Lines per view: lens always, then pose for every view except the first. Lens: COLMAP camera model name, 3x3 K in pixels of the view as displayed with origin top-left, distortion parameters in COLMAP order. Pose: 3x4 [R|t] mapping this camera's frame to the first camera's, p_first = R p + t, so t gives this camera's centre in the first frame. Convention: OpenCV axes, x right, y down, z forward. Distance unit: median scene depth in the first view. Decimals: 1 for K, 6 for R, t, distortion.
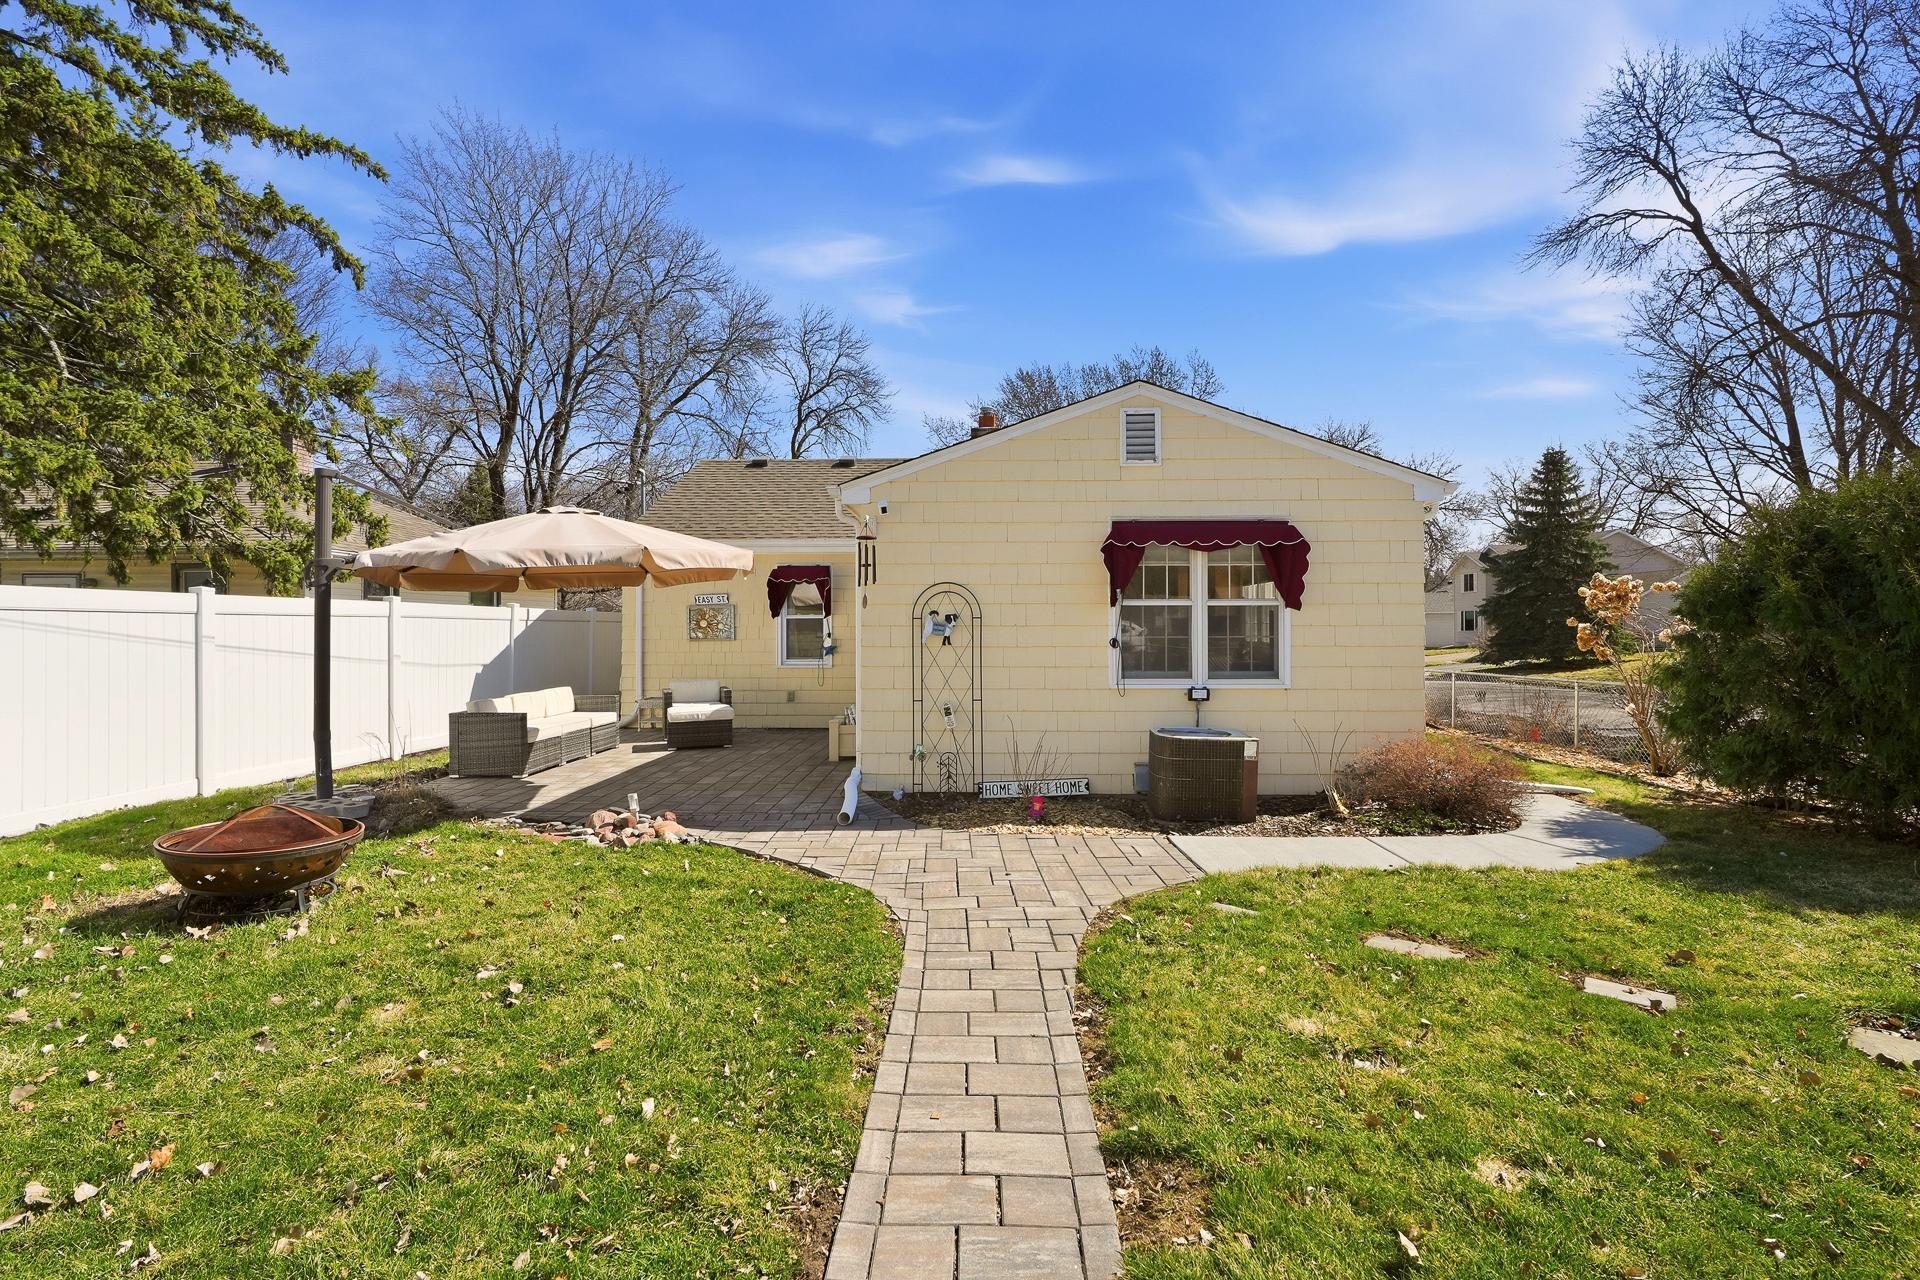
lens RADIAL K [[867.8, 0, 953.8], [0, 867.8, 627.0], [0, 0, 1]] dist [-0.006980, 0.000888]
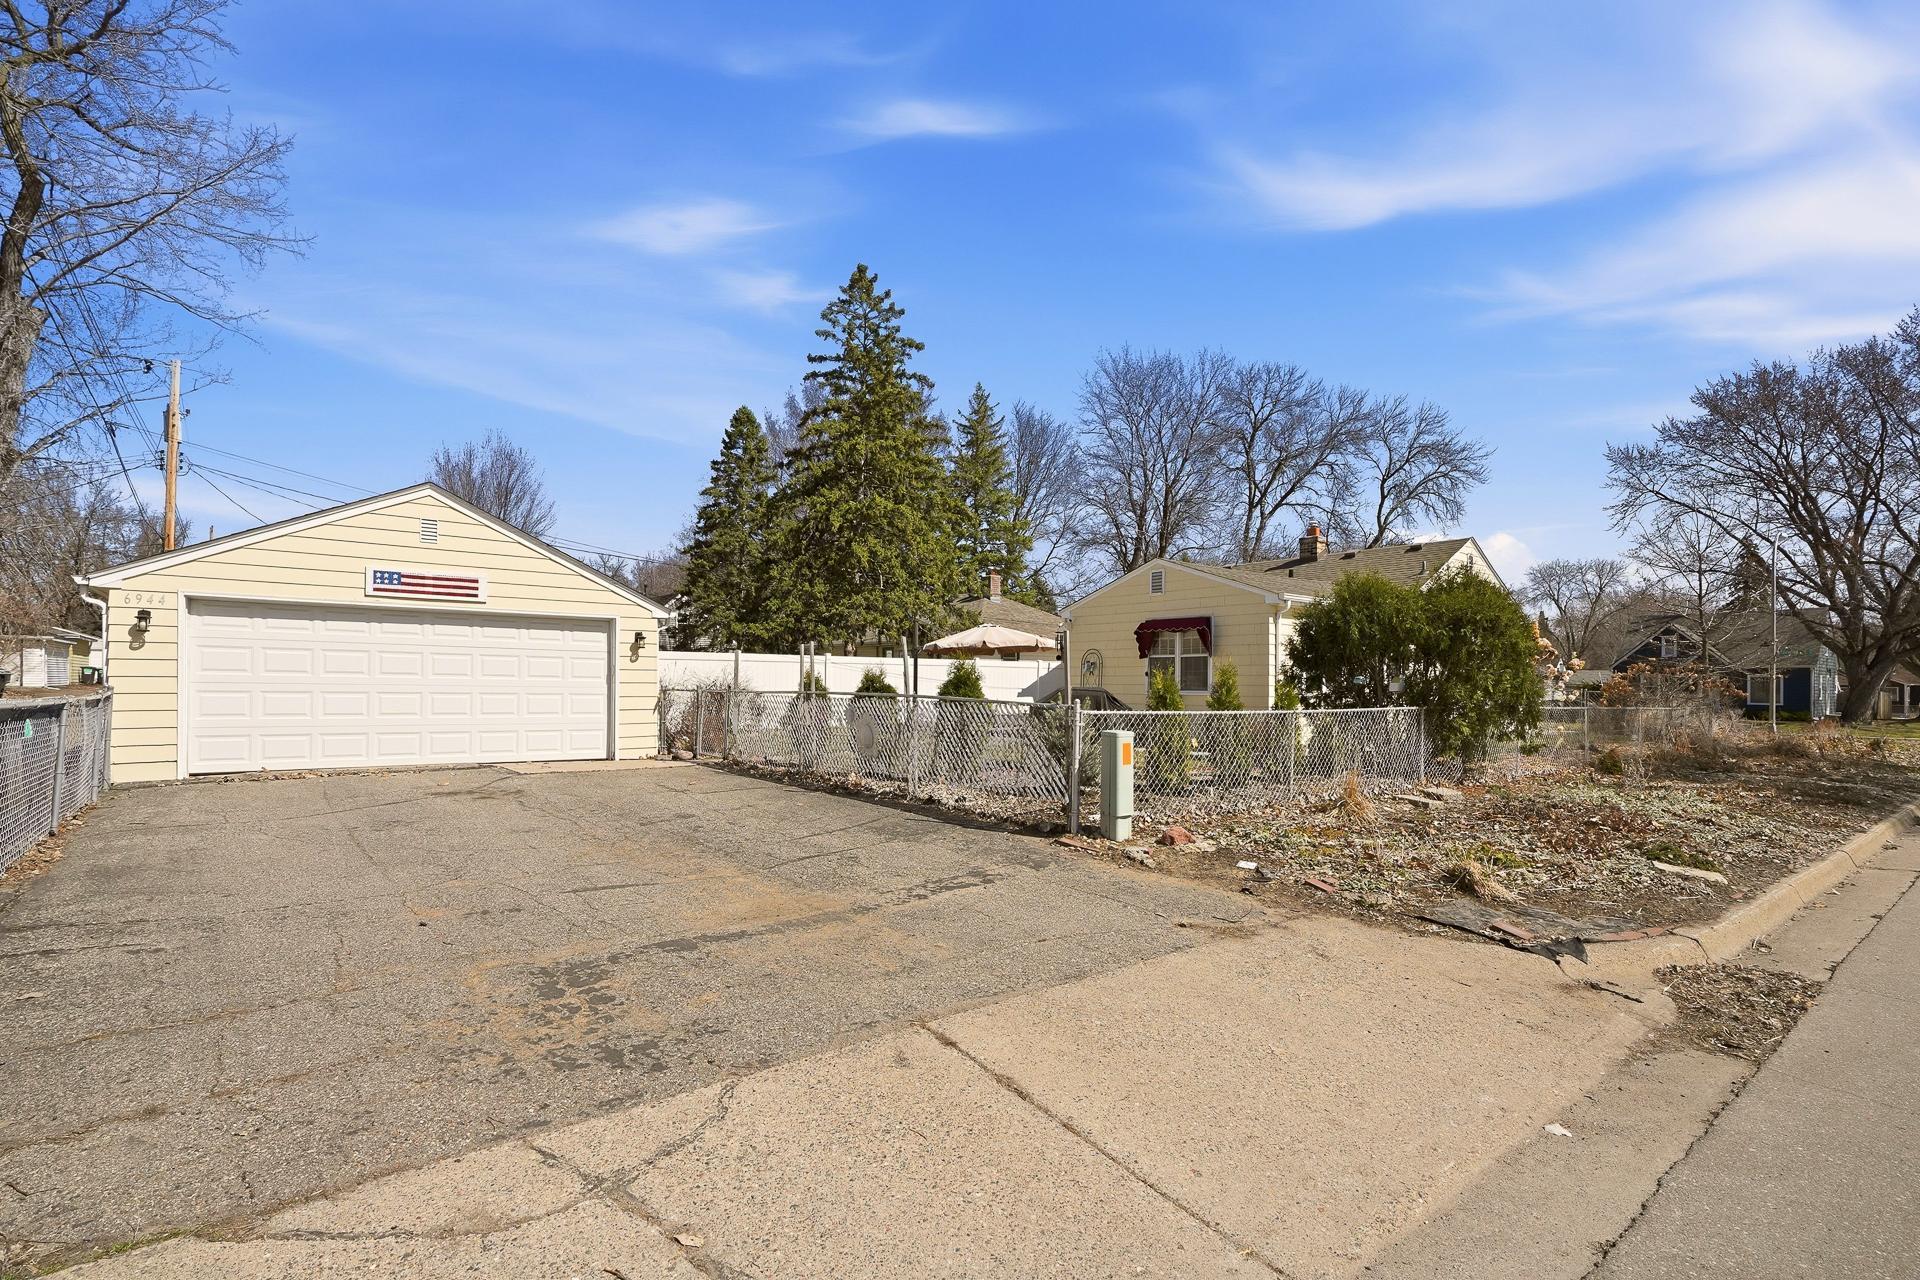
lens RADIAL K [[867.8, 0, 958.0], [0, 867.8, 647.2], [0, 0, 1]] dist [-0.006980, 0.000888]
pose [[0.656892, -0.022911, -0.753637, 1.580837], [-0.007877, 0.999275, -0.037245, 0.037707], [0.753944, 0.030402, 0.656235, -0.878940]]
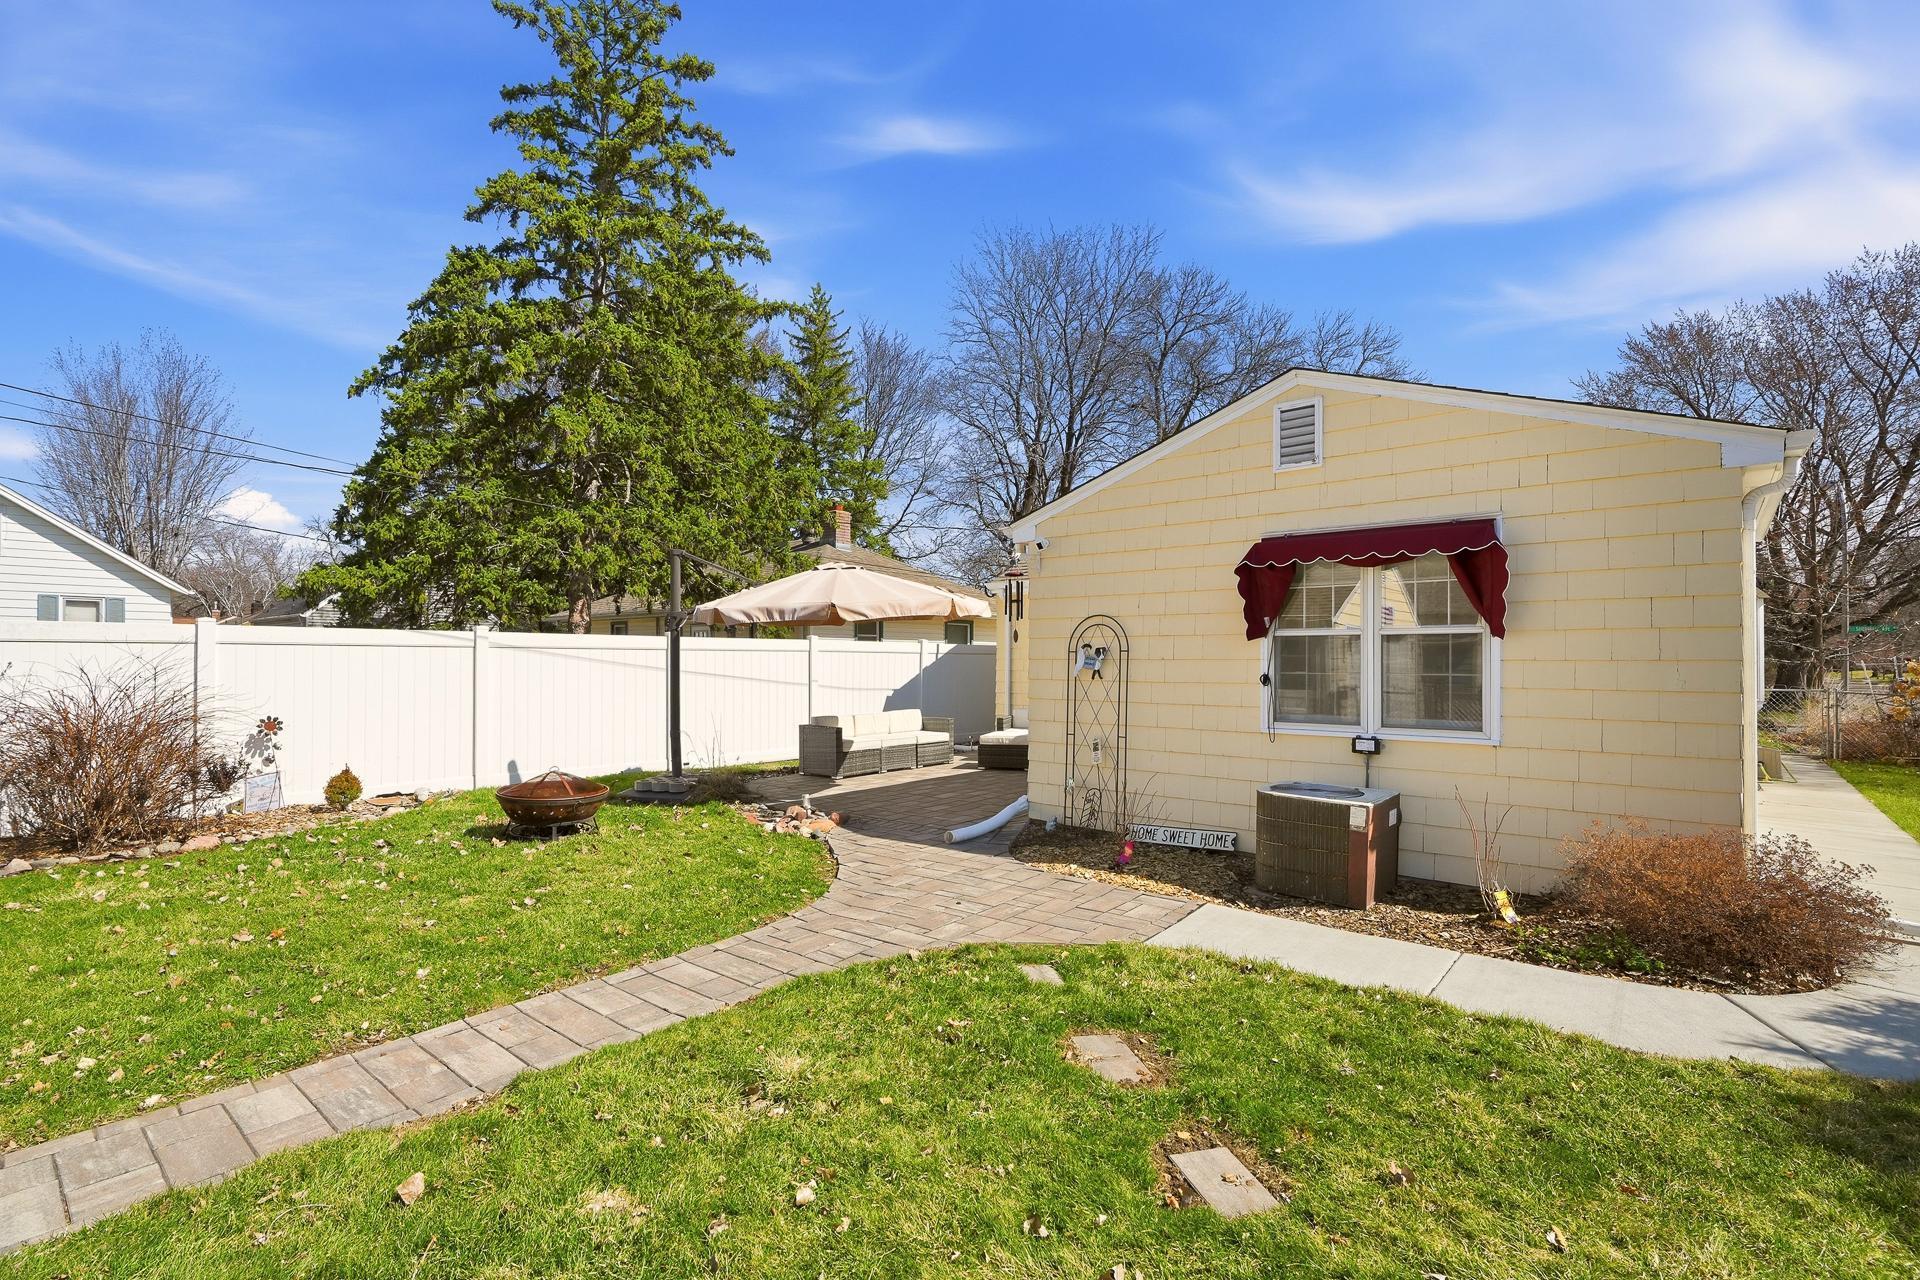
lens RADIAL K [[867.8, 0, 959.3], [0, 867.8, 652.6], [0, 0, 1]] dist [-0.006980, 0.000888]
pose [[0.783451, -0.002113, -0.621450, 0.480629], [-0.002164, 0.999979, -0.006127, -0.002544], [0.621449, 0.006145, 0.783430, 0.137198]]
